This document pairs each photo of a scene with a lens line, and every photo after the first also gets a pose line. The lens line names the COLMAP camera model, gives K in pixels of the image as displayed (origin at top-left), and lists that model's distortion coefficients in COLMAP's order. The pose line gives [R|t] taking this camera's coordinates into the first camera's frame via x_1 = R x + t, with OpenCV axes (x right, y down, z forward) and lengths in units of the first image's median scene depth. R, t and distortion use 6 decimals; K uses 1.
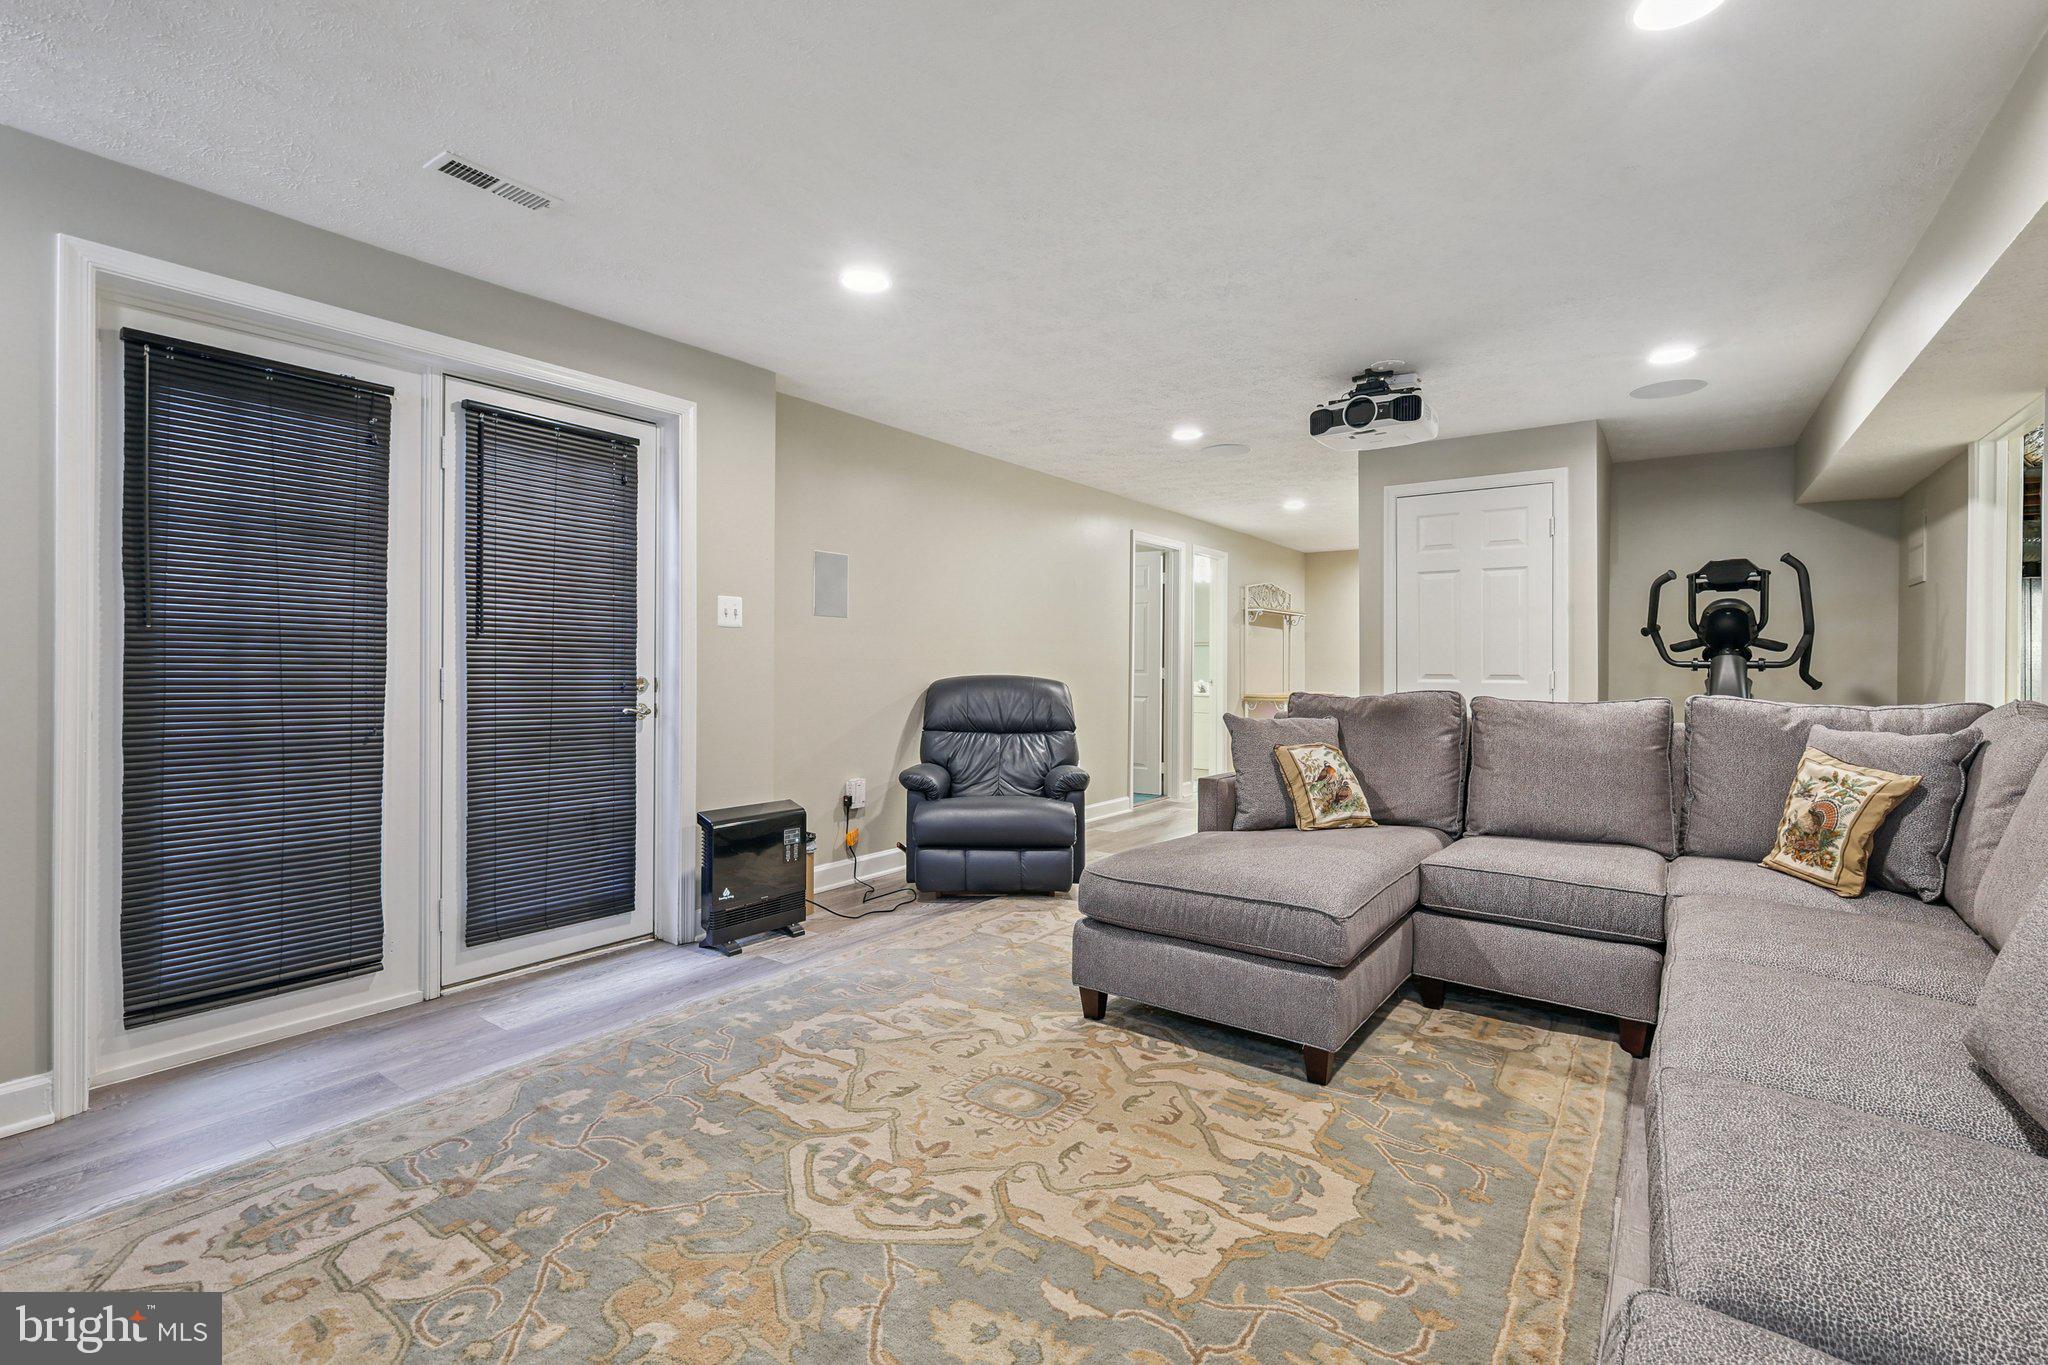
lens RADIAL K [[907.8, 0, 1022.3], [0, 907.8, 672.0], [0, 0, 1]] dist [0.005820, -0.000002]
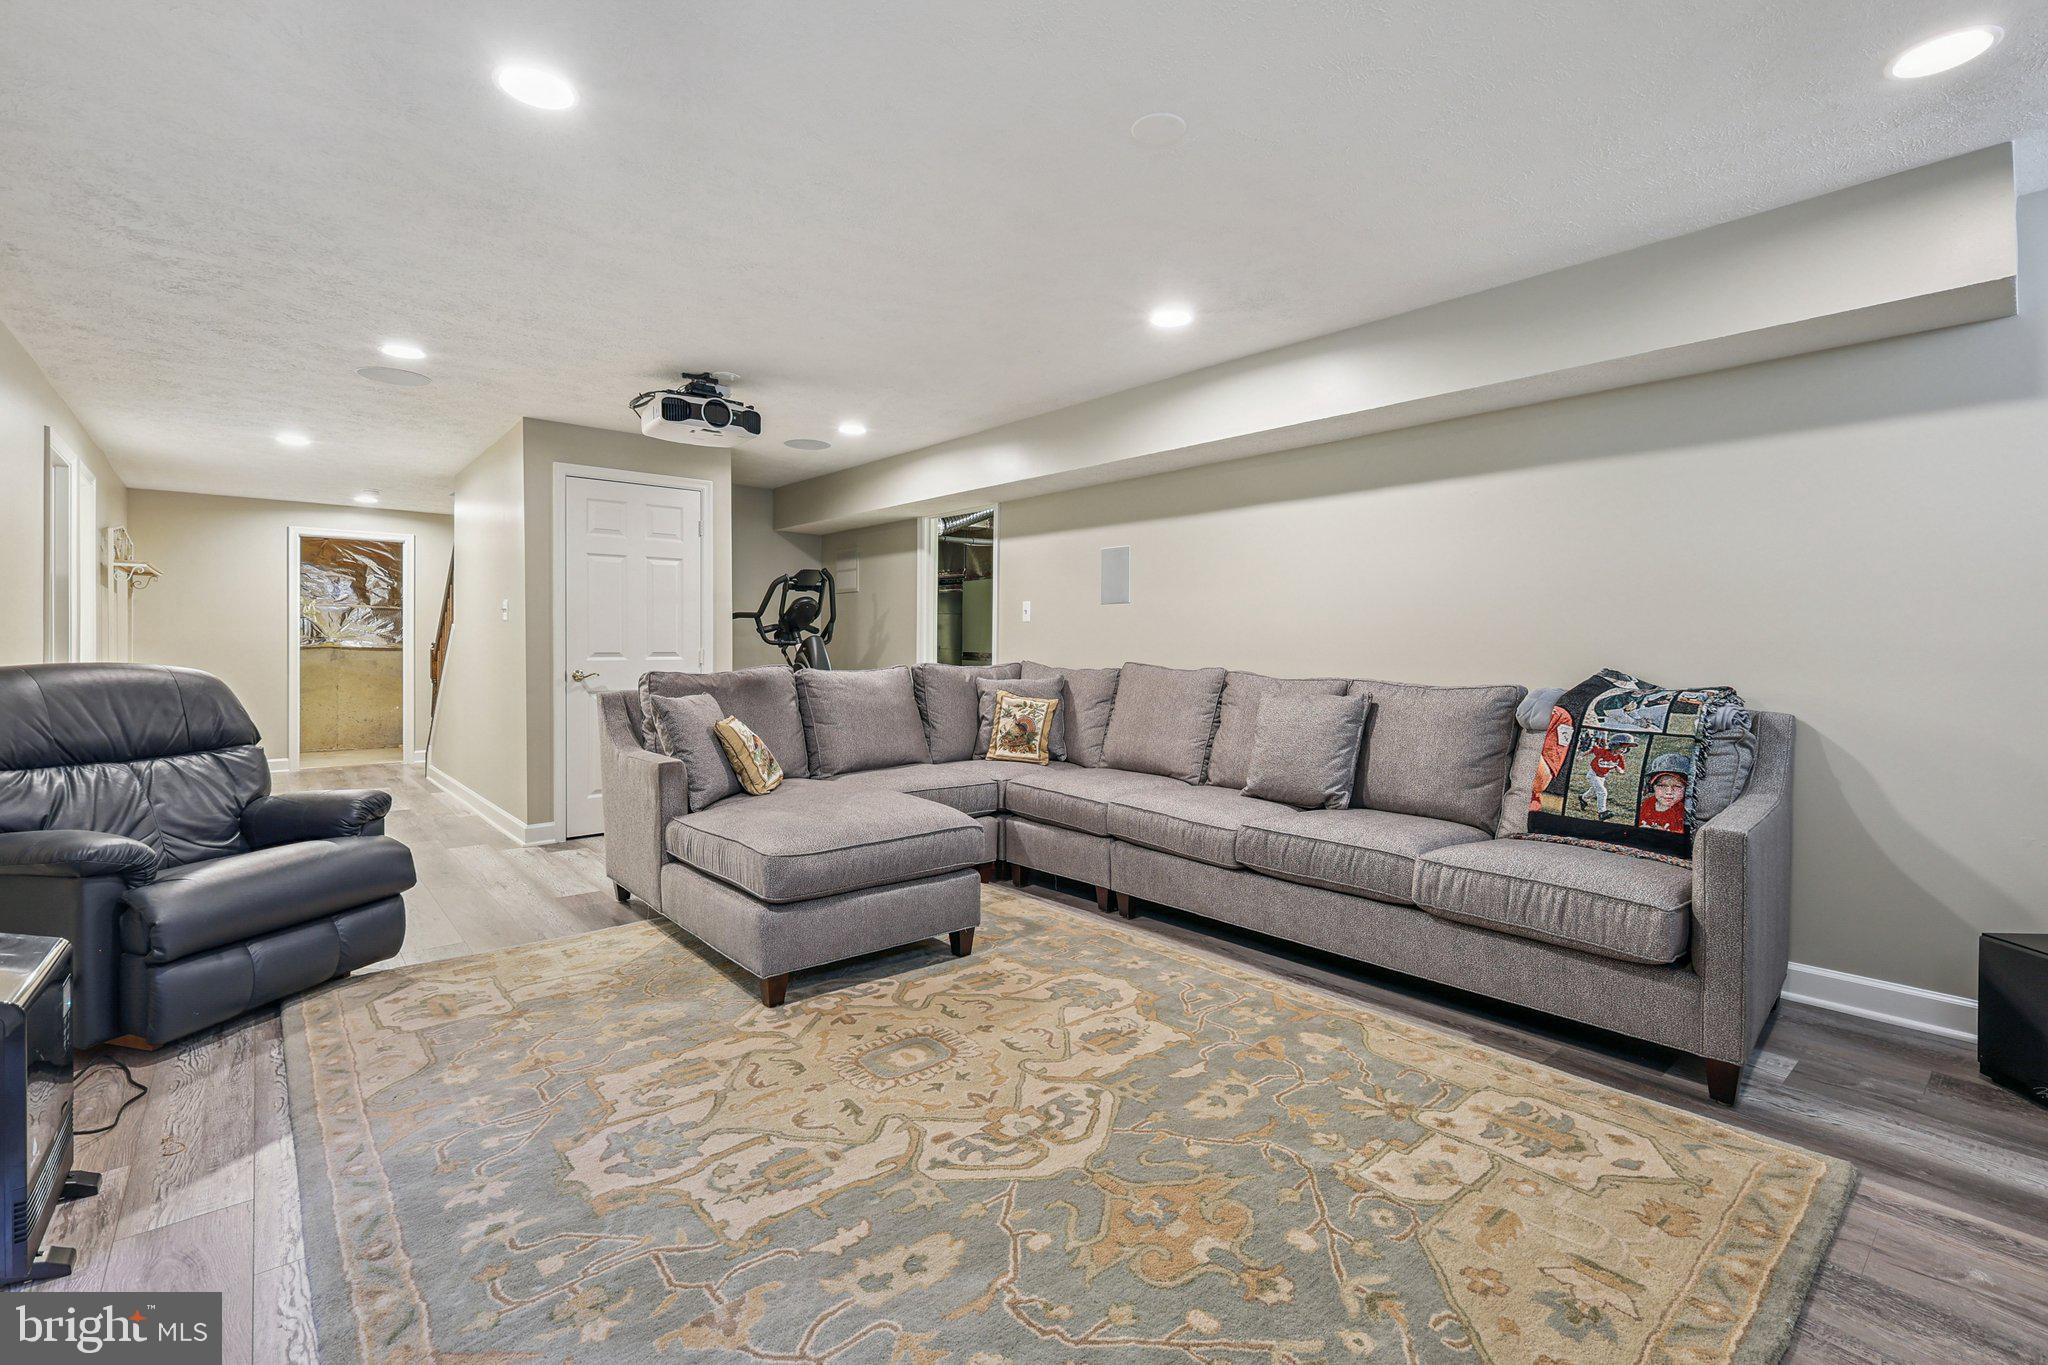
lens RADIAL K [[907.8, 0, 1021.5], [0, 907.8, 662.9], [0, 0, 1]] dist [0.005820, -0.000002]
pose [[0.237361, -0.024023, 0.971124, -0.914686], [0.008544, 0.999707, 0.022642, -0.010775], [-0.971384, 0.002923, 0.237497, 0.573341]]
